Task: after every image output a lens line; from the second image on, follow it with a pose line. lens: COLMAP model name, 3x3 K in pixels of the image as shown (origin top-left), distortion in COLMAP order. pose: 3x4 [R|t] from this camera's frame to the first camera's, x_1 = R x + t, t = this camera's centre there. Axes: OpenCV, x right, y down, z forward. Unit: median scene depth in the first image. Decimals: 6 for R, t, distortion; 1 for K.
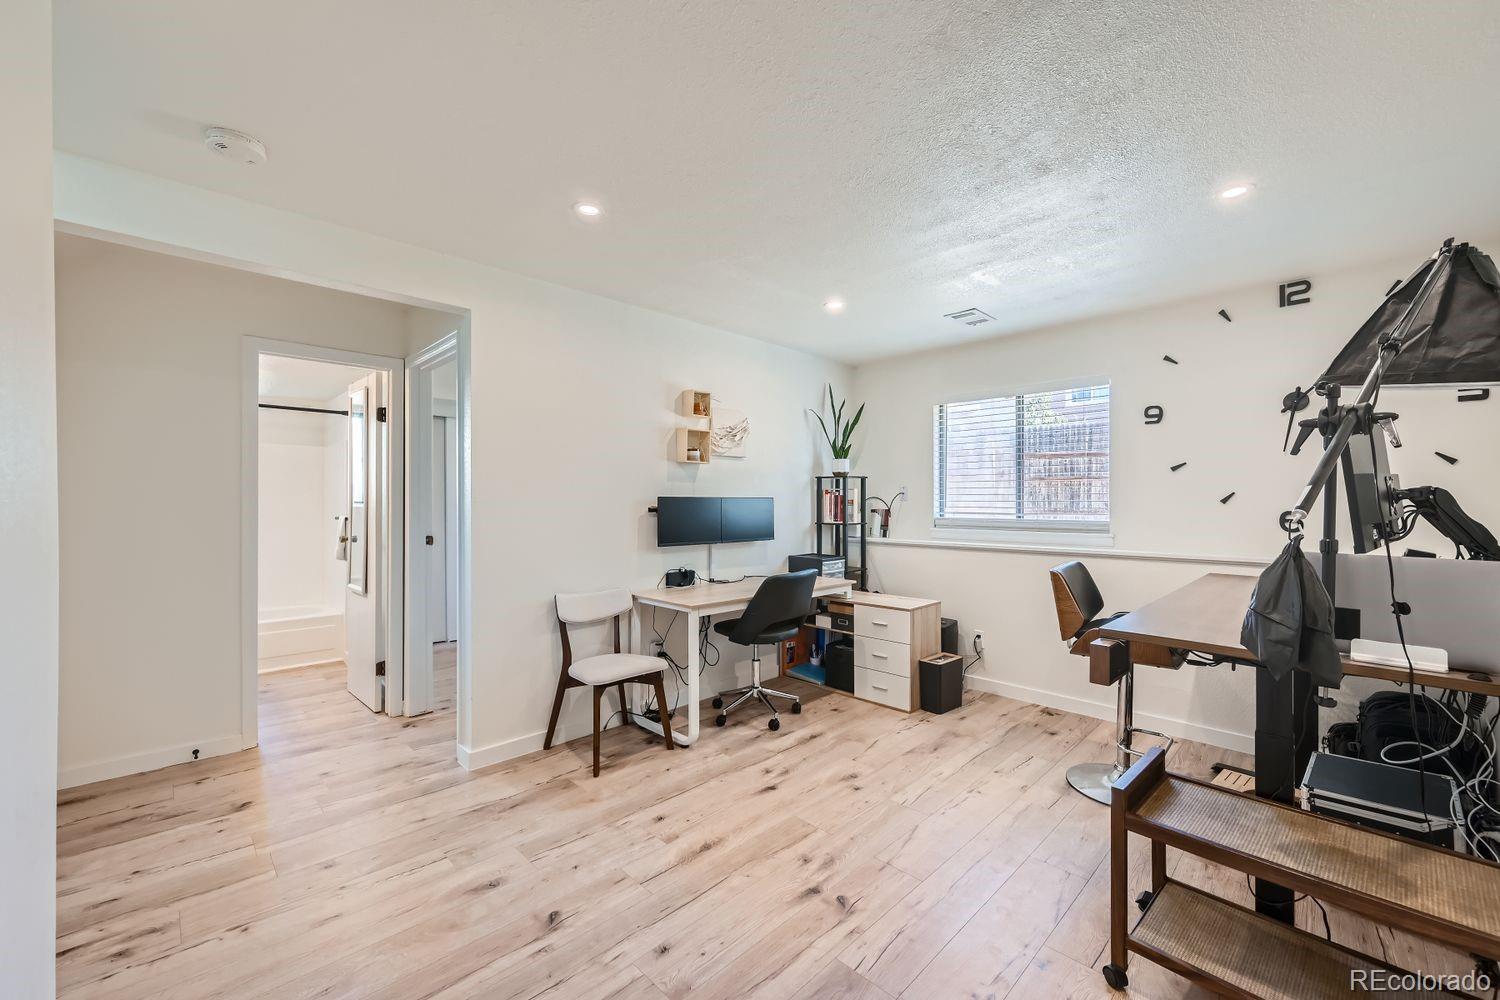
lens RADIAL K [[596.7, 0, 750.0], [0, 596.7, 500.0], [0, 0, 1]] dist [-0.000752, -0.000142]
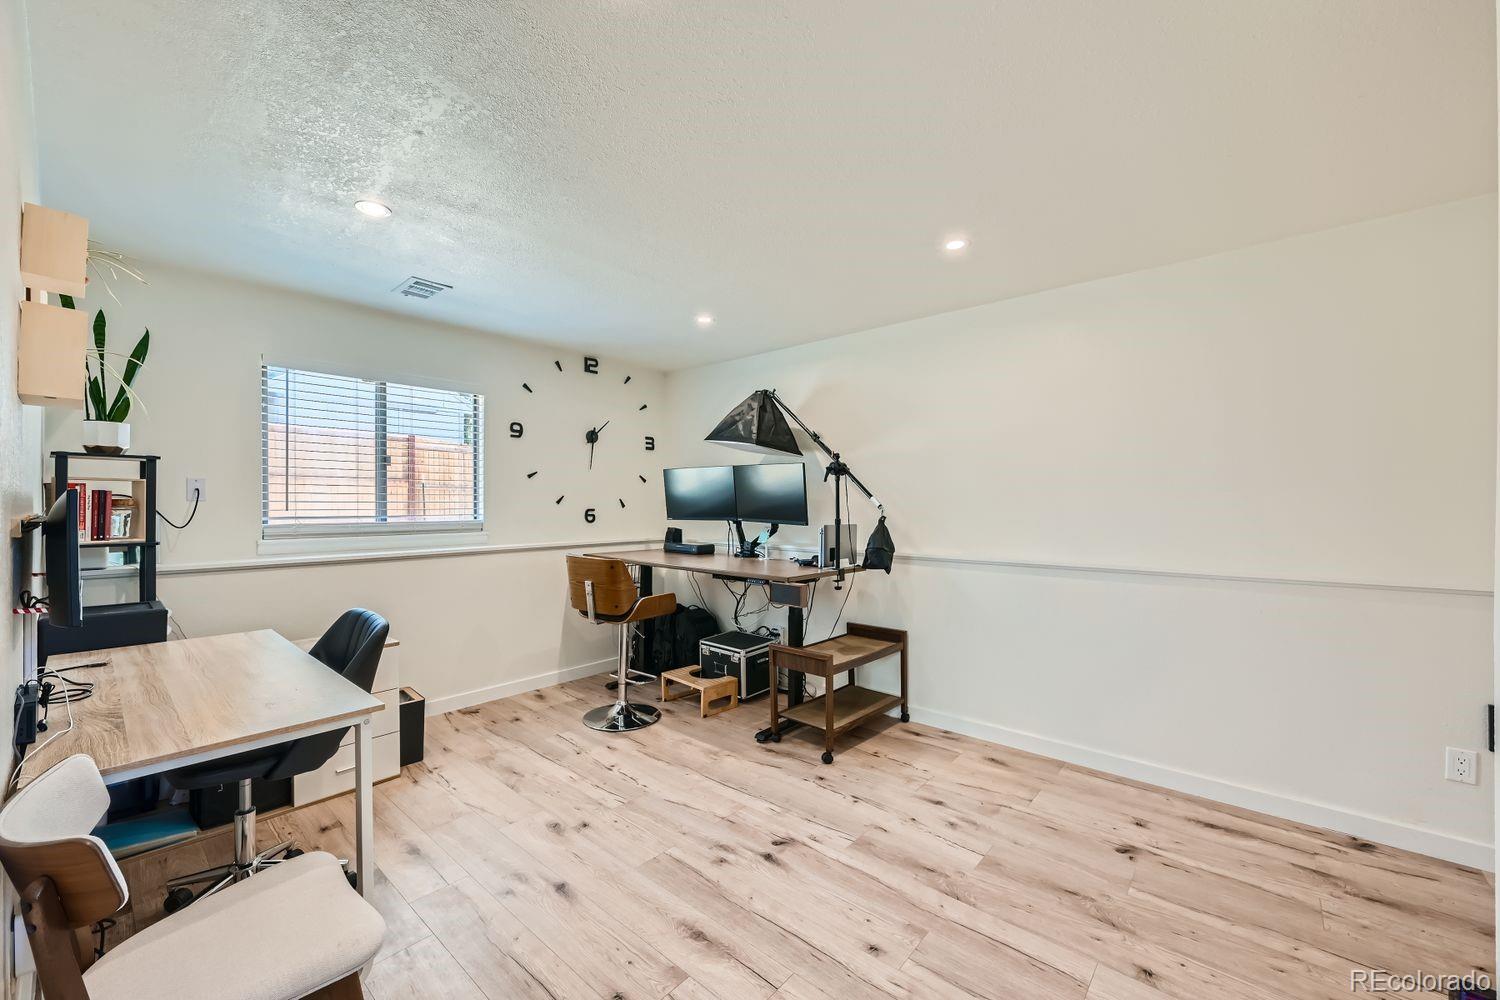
lens RADIAL K [[591.5, 0, 750.0], [0, 591.5, 500.0], [0, 0, 1]] dist [0.000184, 0.000083]
pose [[-0.073563, 0.004458, 0.997281, -0.596894], [-0.002824, 0.999985, -0.004679, 0.002310], [-0.997287, -0.003161, -0.073549, 0.680166]]
